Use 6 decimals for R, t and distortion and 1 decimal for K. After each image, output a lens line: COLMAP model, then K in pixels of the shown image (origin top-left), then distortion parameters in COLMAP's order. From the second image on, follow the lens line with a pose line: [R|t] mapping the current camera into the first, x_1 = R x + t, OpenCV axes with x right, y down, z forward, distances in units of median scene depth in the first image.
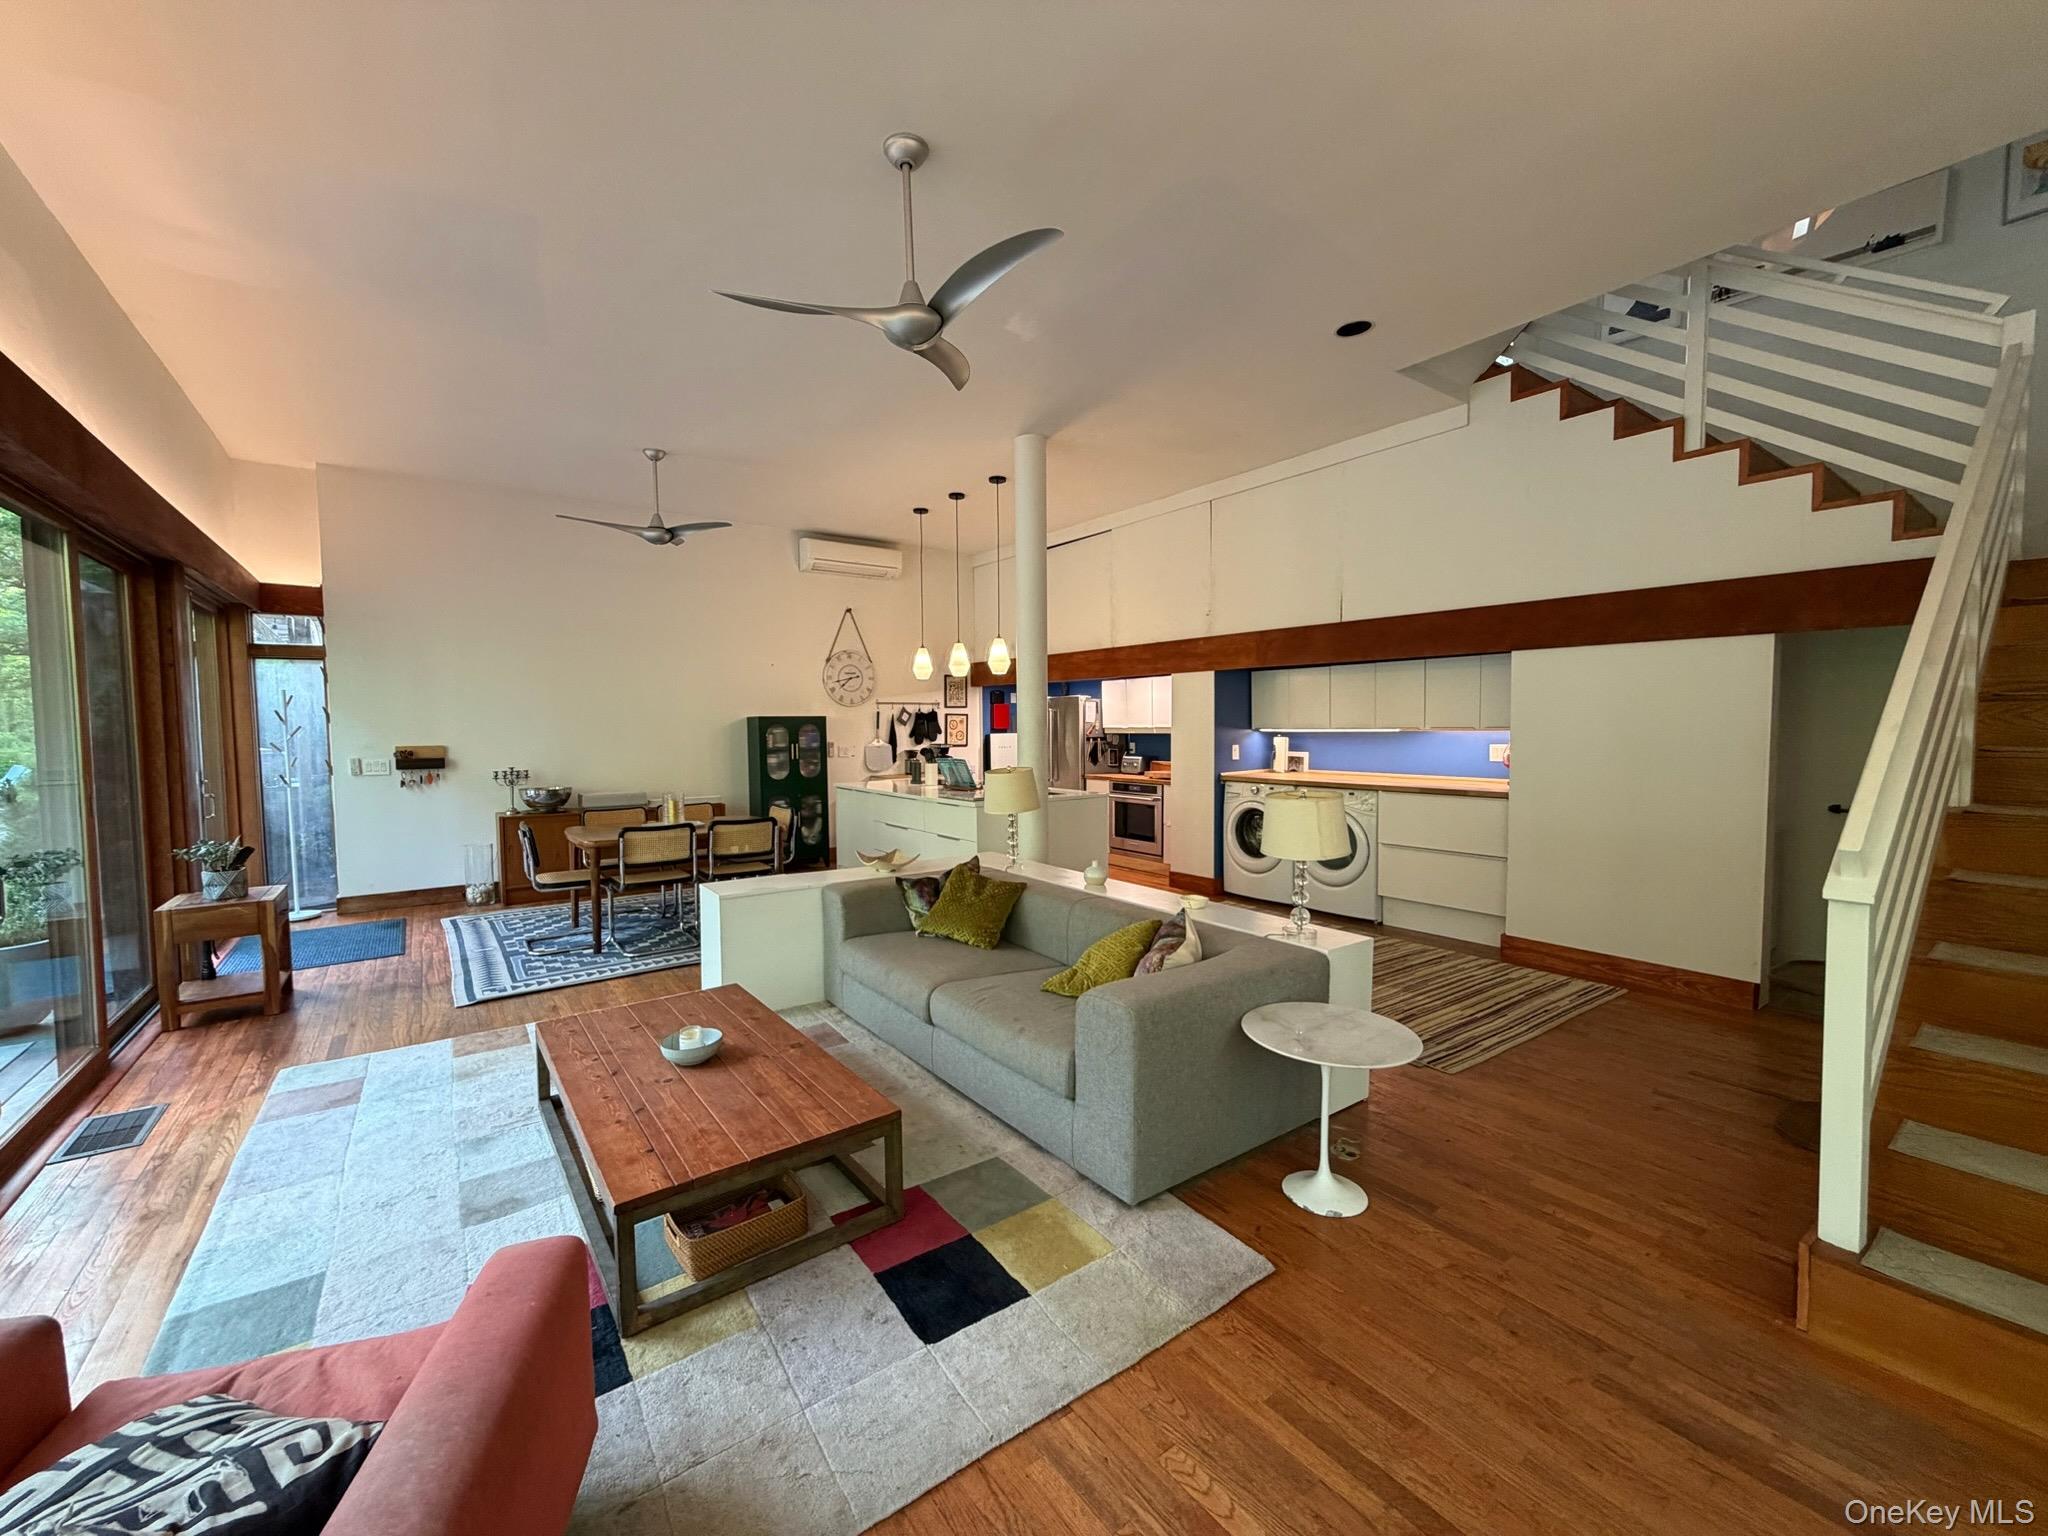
lens RADIAL K [[819.5, 0, 1016.0], [0, 819.5, 764.1], [0, 0, 1]] dist [-0.000855, -0.000280]
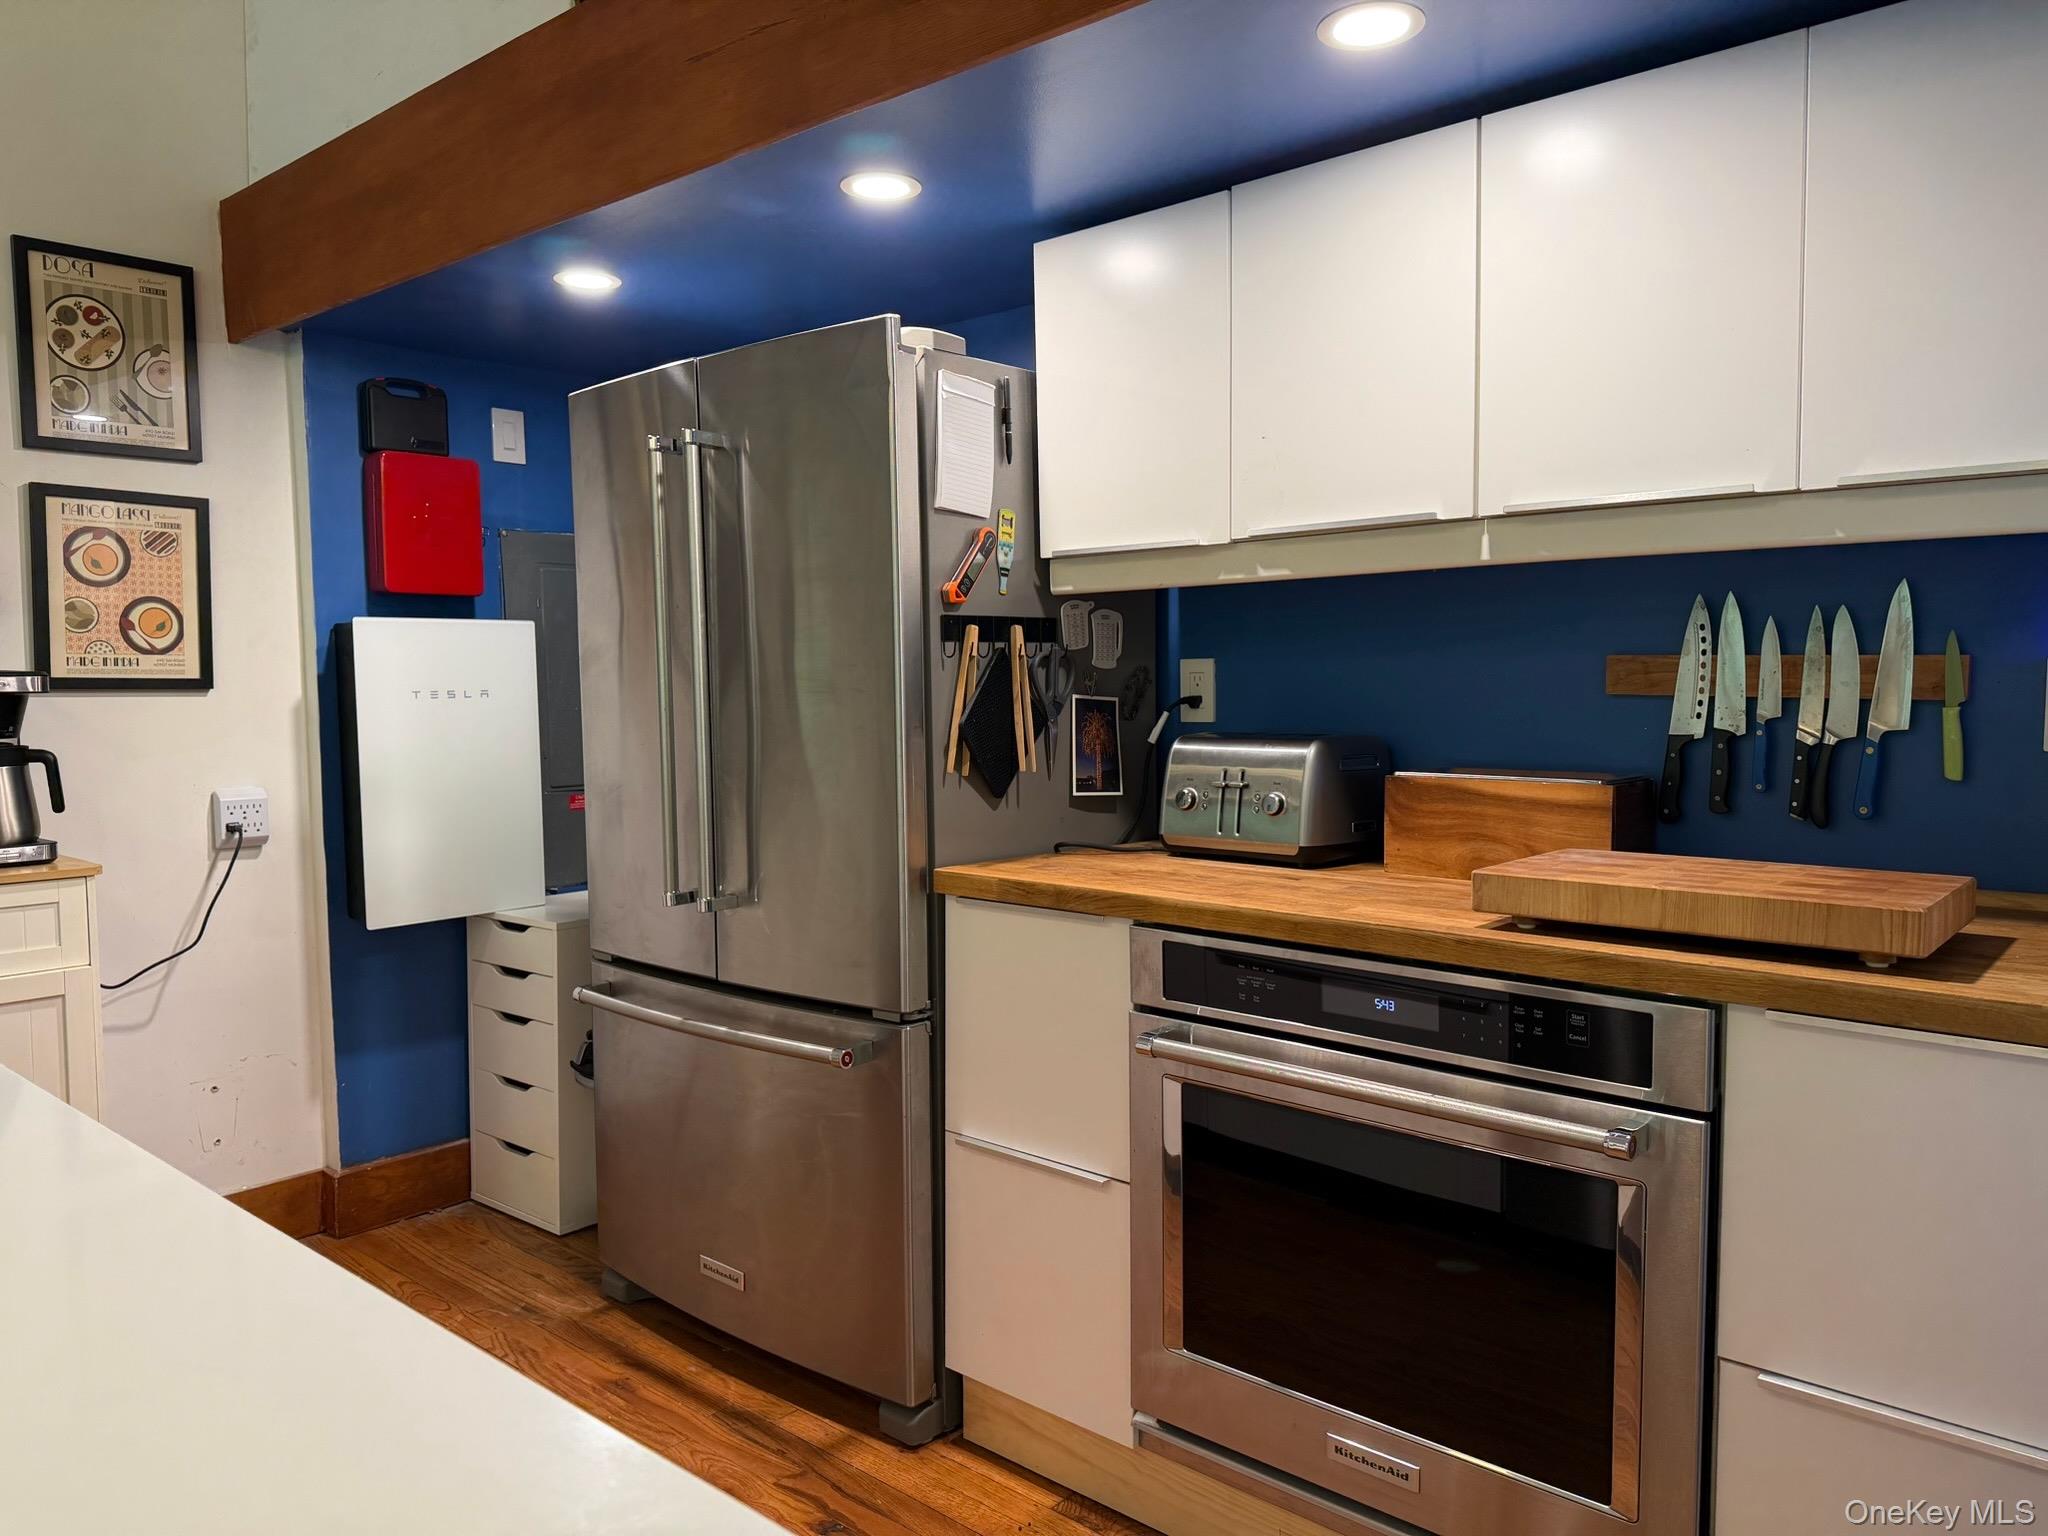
lens RADIAL K [[1469.0, 0, 1015.9], [0, 1469.0, 780.4], [0, 0, 1]] dist [-0.003908, -0.001191]
pose [[0.975638, -0.015718, 0.218821, 0.041386], [0.010765, 0.999659, 0.023808, -0.009373], [-0.219121, -0.020872, 0.975474, 0.735924]]
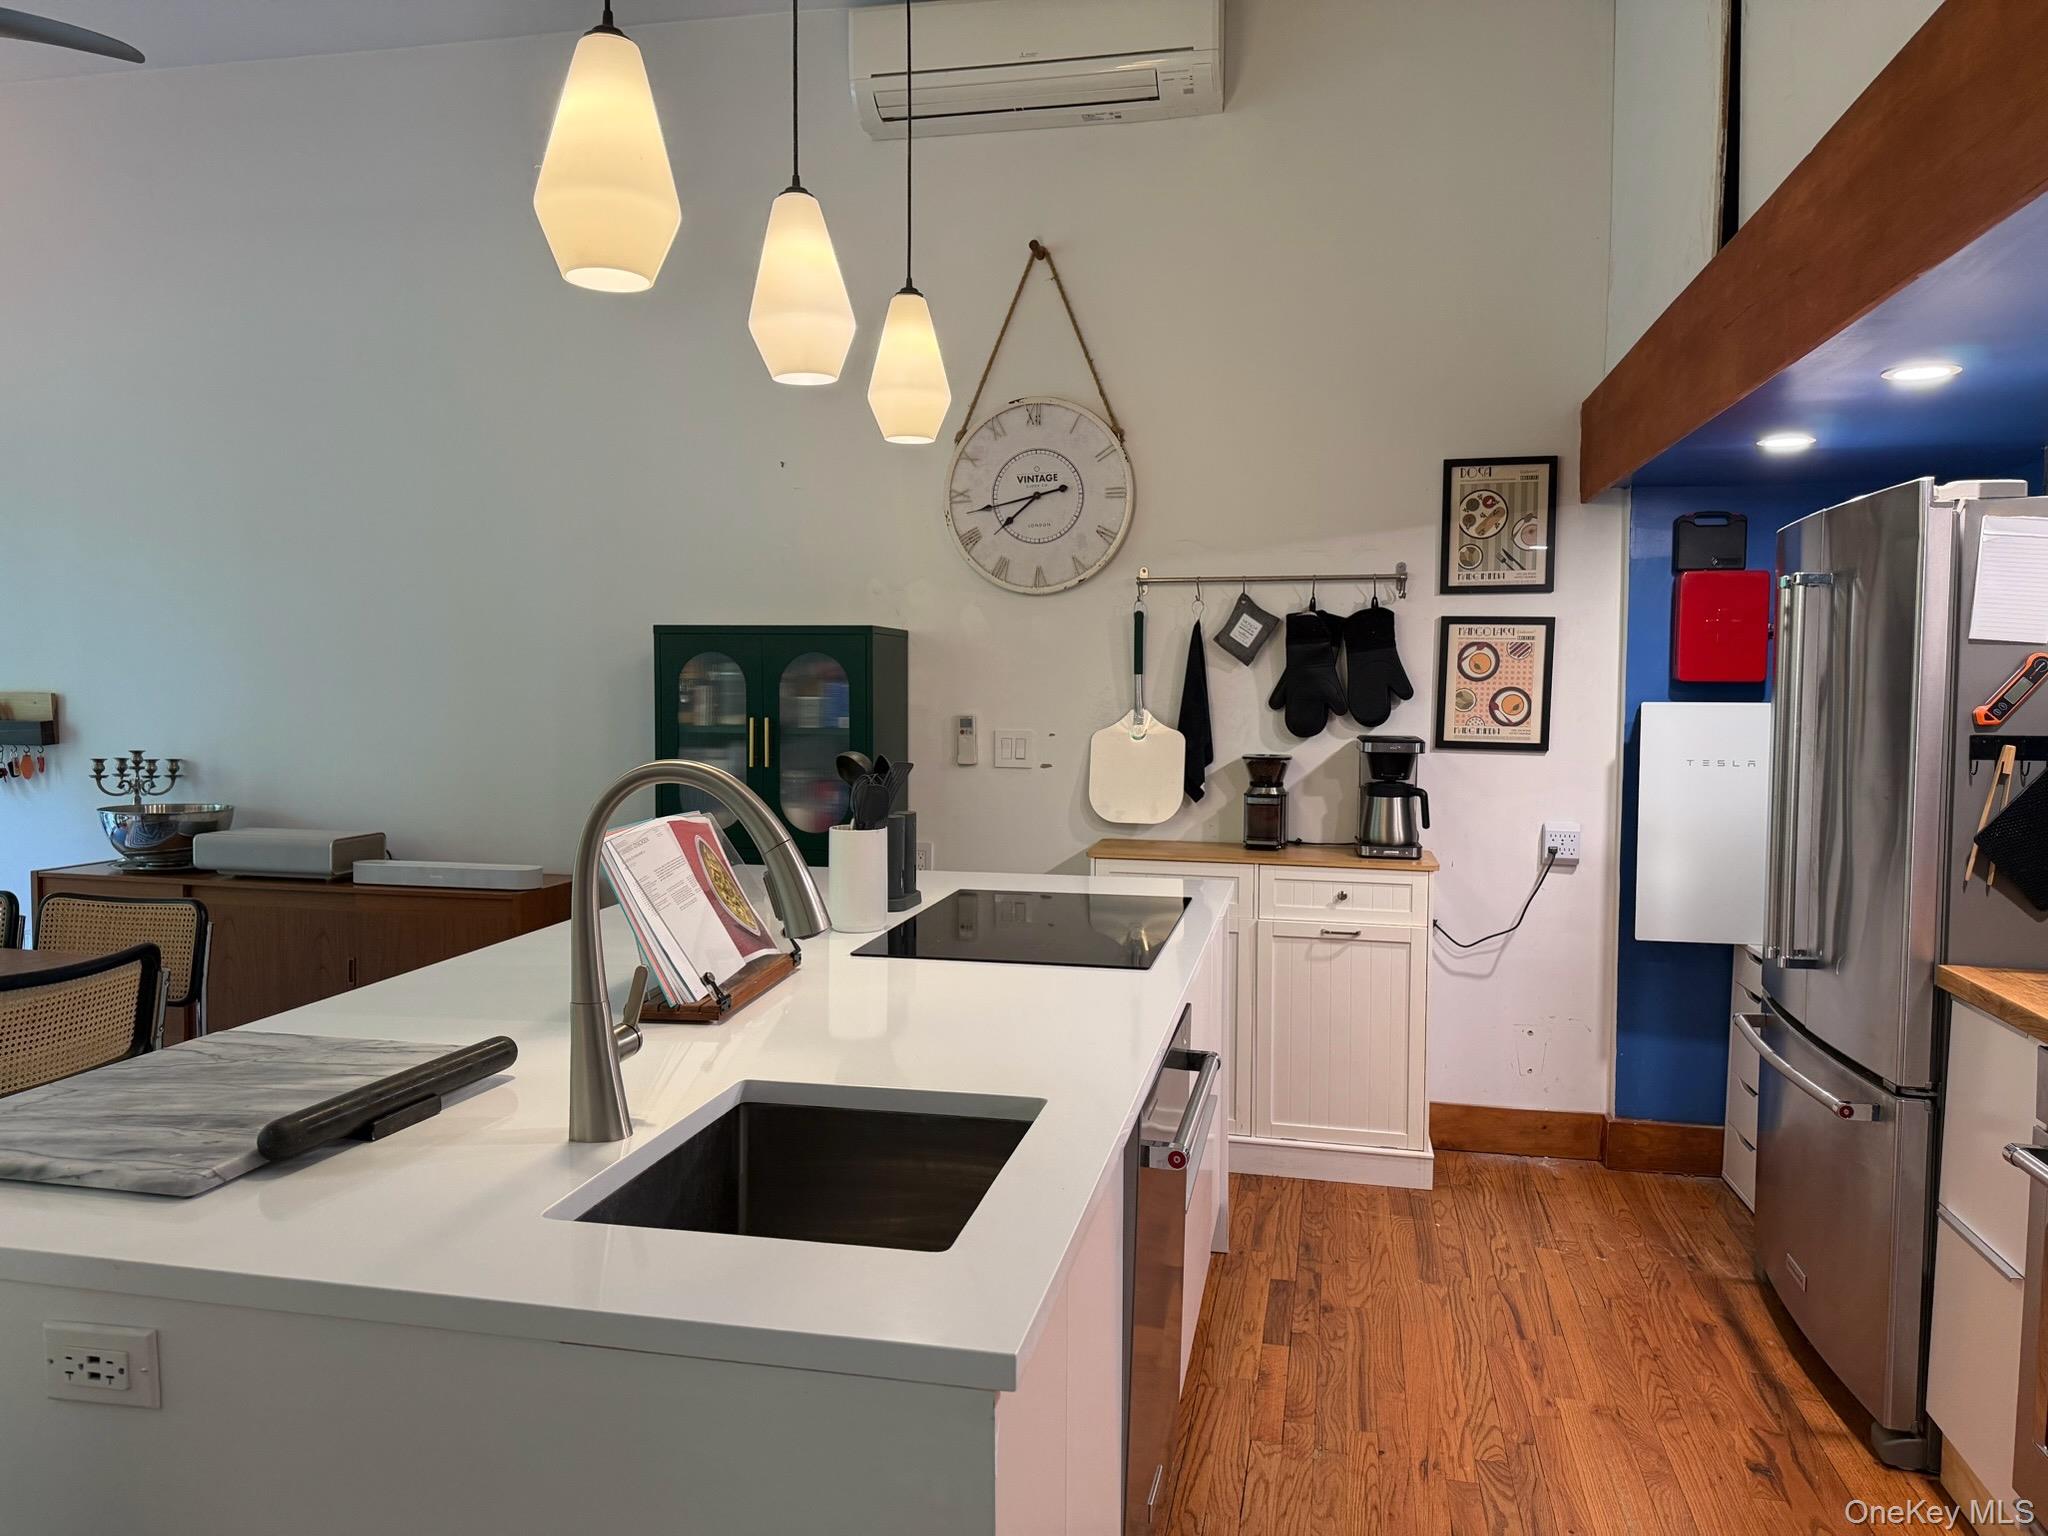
lens RADIAL K [[1458.1, 0, 1024.0], [0, 1458.1, 768.0], [0, 0, 1]] dist [0.055496, -0.003688]
pose [[0.666694, 0.057690, -0.743096, 0.178238], [-0.049035, 0.998235, 0.033504, -0.026602], [0.743717, 0.014100, 0.668346, 0.659081]]
